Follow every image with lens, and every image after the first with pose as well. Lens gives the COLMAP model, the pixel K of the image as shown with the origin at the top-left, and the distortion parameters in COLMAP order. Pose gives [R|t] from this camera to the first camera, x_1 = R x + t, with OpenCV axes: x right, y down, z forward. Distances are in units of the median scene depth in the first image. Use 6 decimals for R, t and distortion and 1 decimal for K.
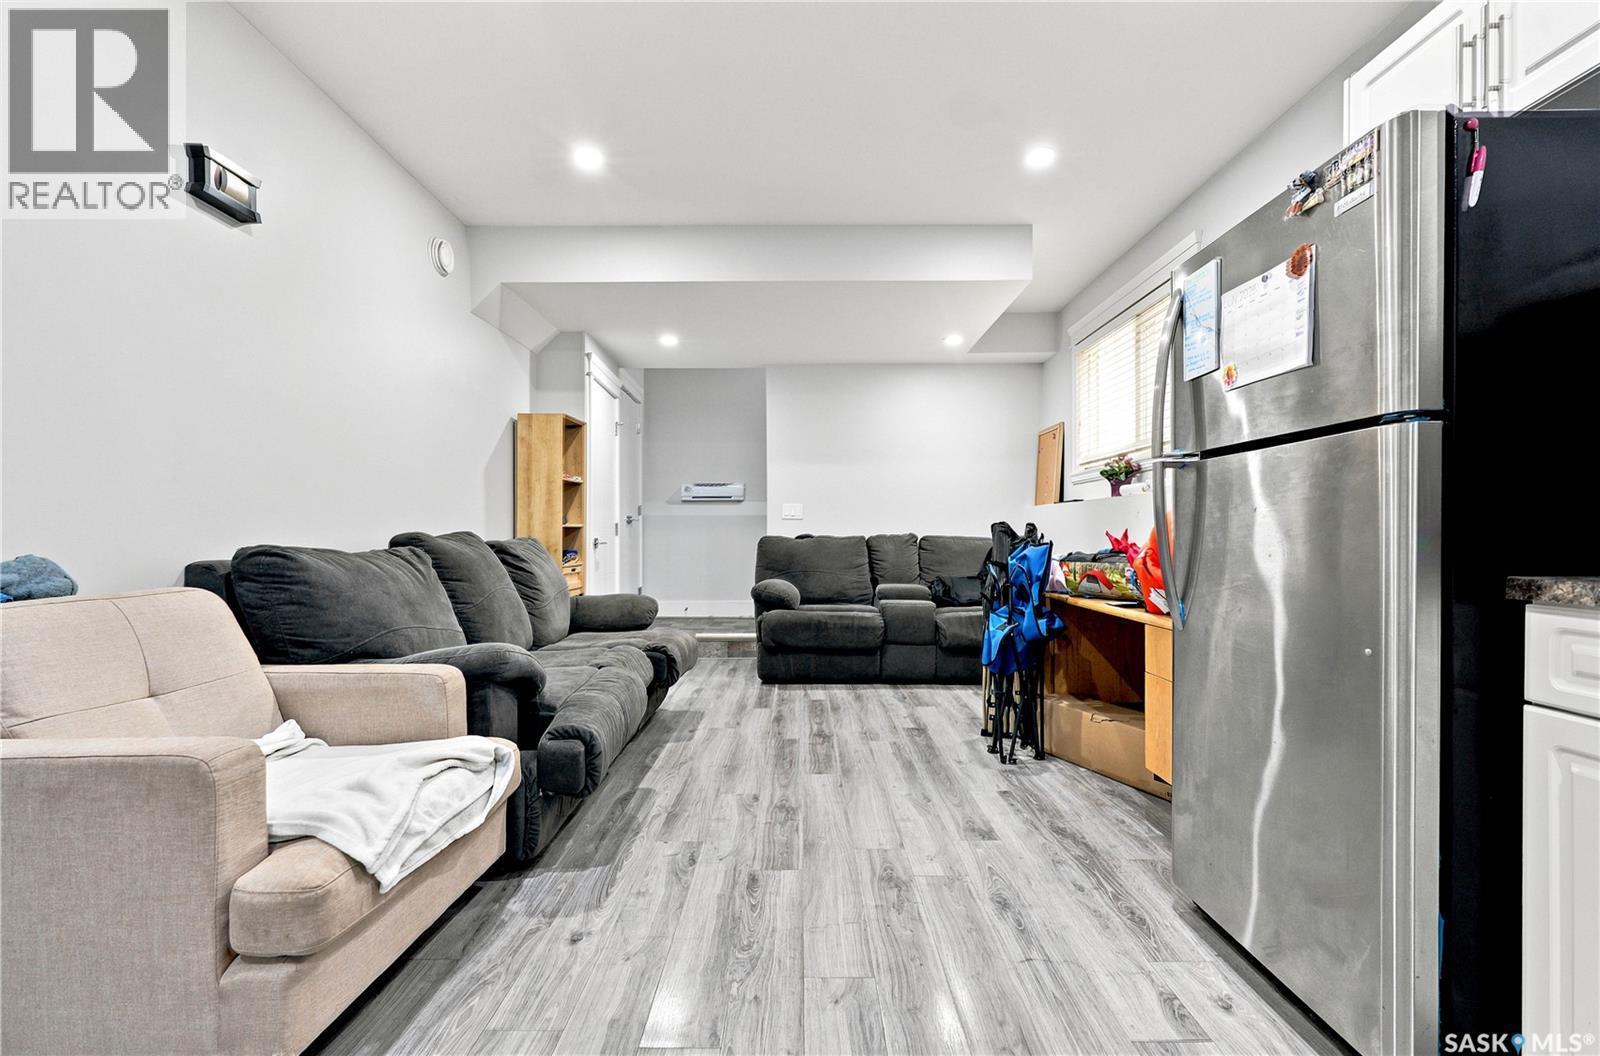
lens RADIAL K [[738.2, 0, 794.1], [0, 738.2, 542.1], [0, 0, 1]] dist [0.001496, 0.000276]
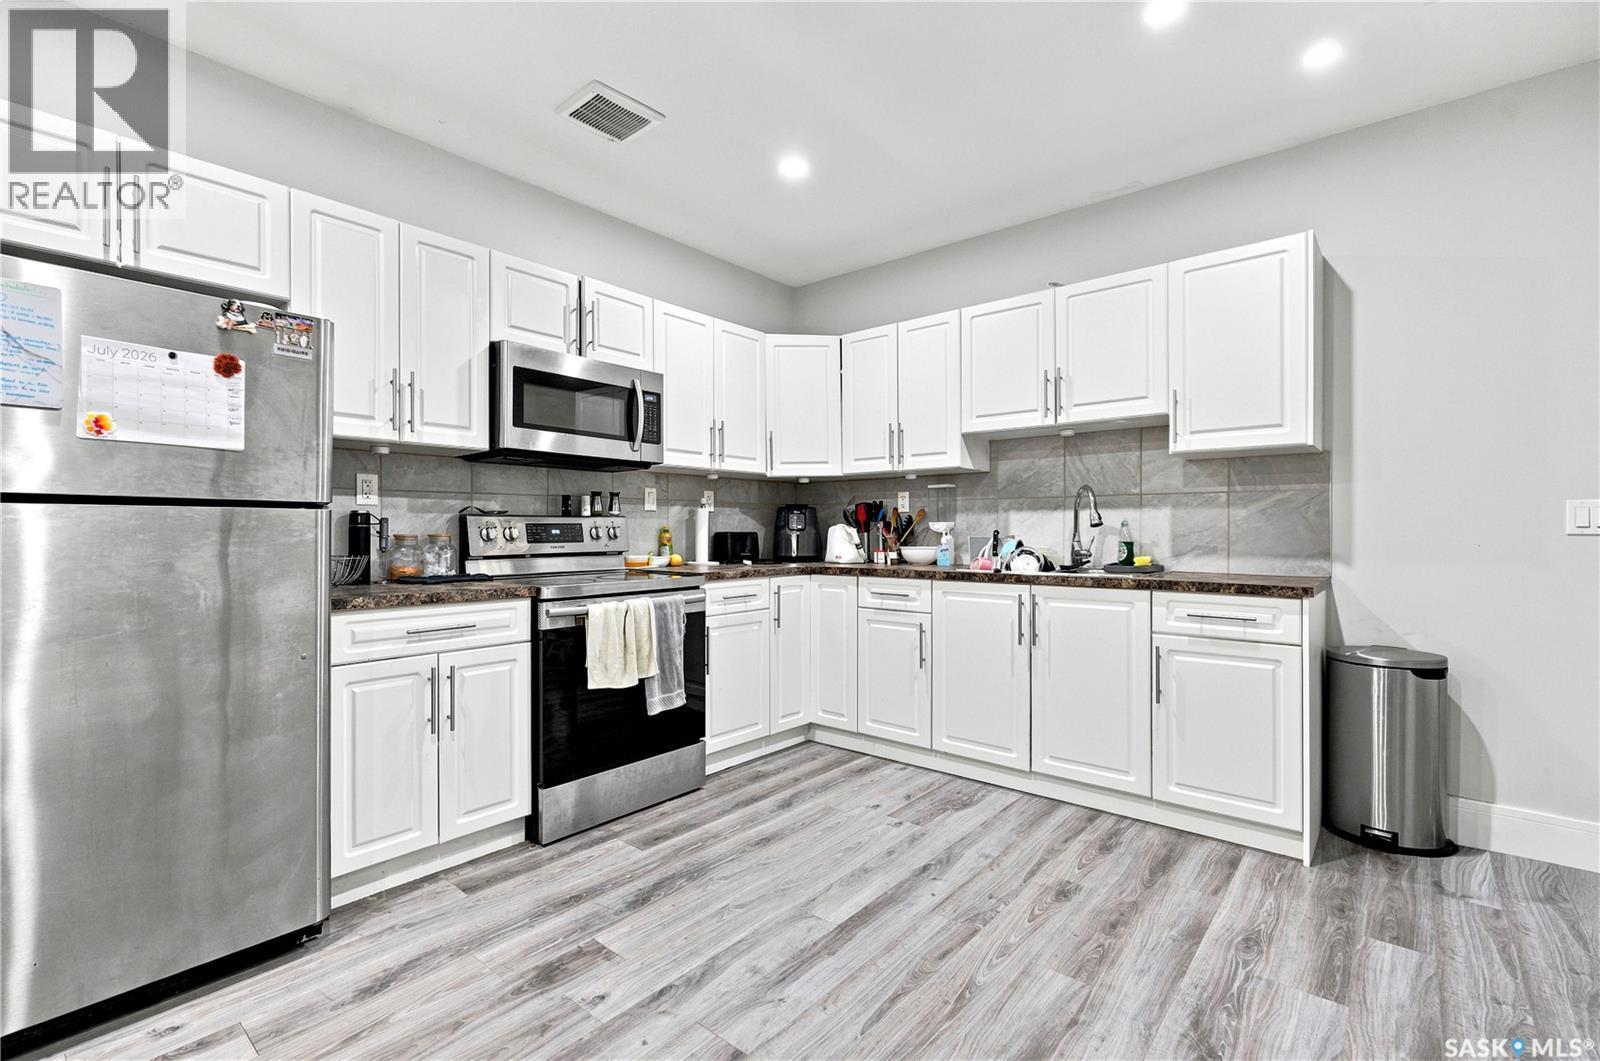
lens RADIAL K [[715.6, 0, 800.0], [0, 715.6, 530.5], [0, 0, 1]] dist [-0.002795, -0.000392]
pose [[-0.774576, 0.003001, 0.632474, -0.385052], [0.007913, 0.999956, 0.004946, -0.043904], [-0.632431, 0.008836, -0.774566, 0.609030]]
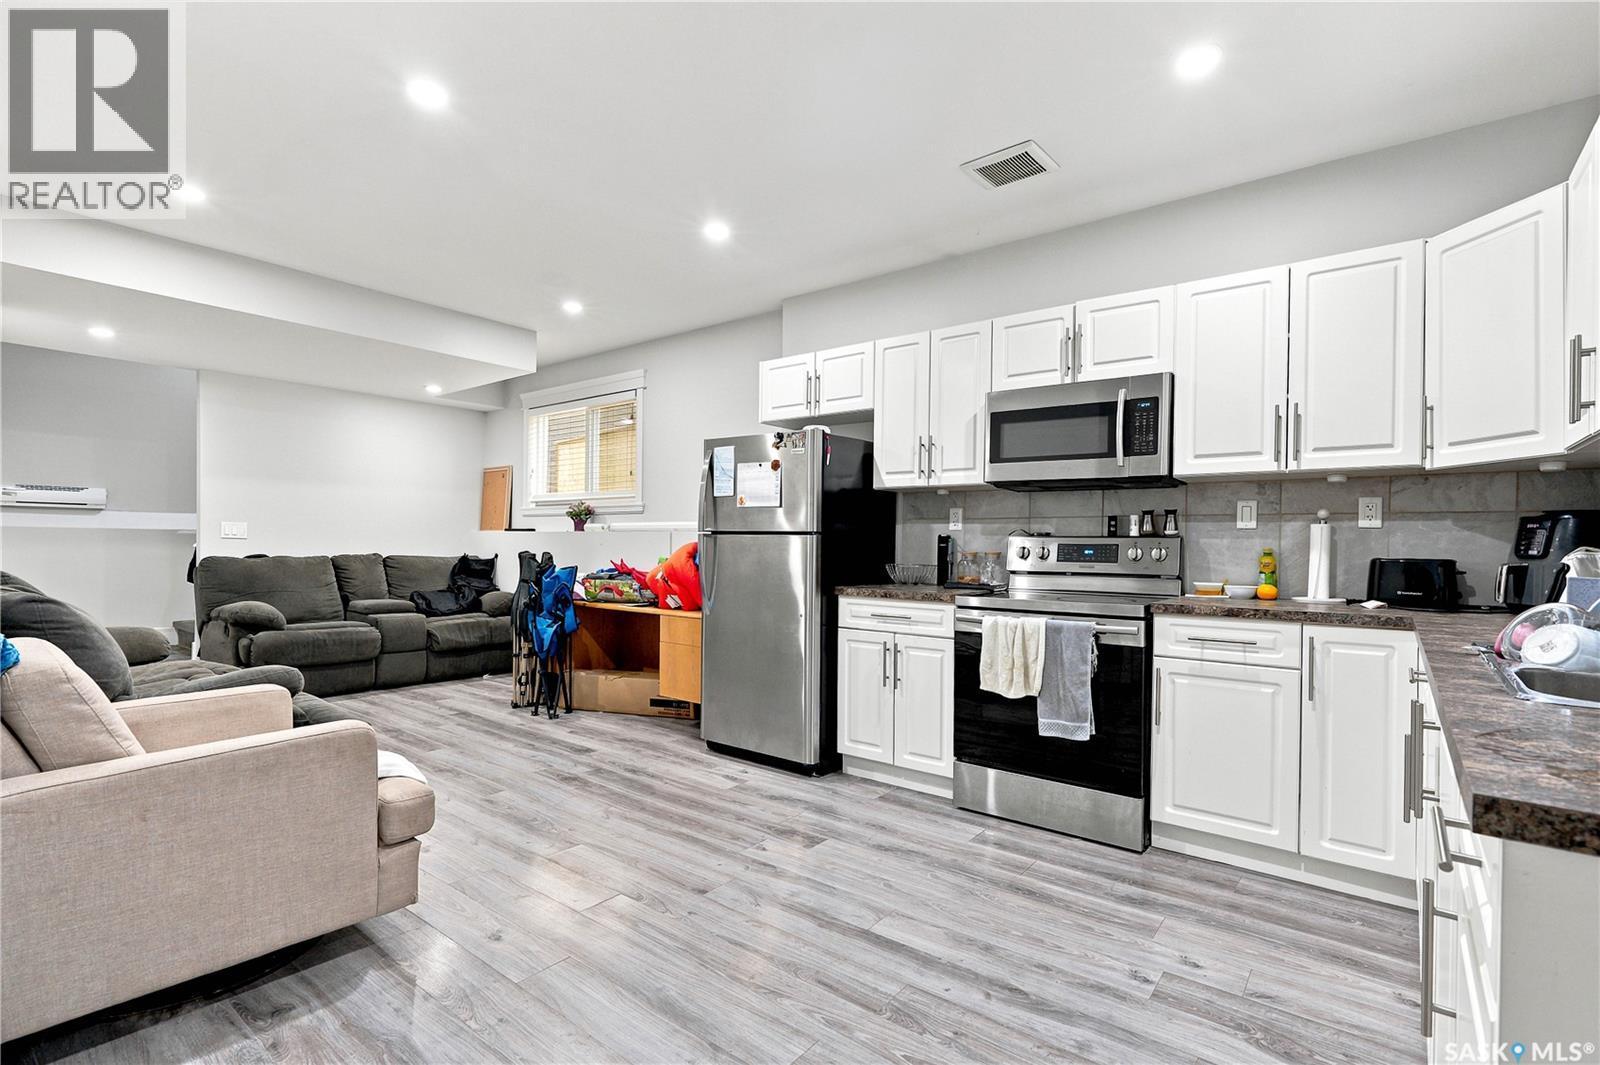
lens RADIAL K [[750.4, 0, 803.9], [0, 750.4, 549.0], [0, 0, 1]] dist [-0.028534, 0.020761]
pose [[0.604765, 0.002895, 0.796399, -0.600786], [-0.007499, 0.999970, 0.002059, -0.043485], [-0.796369, -0.007217, 0.604768, -0.292327]]
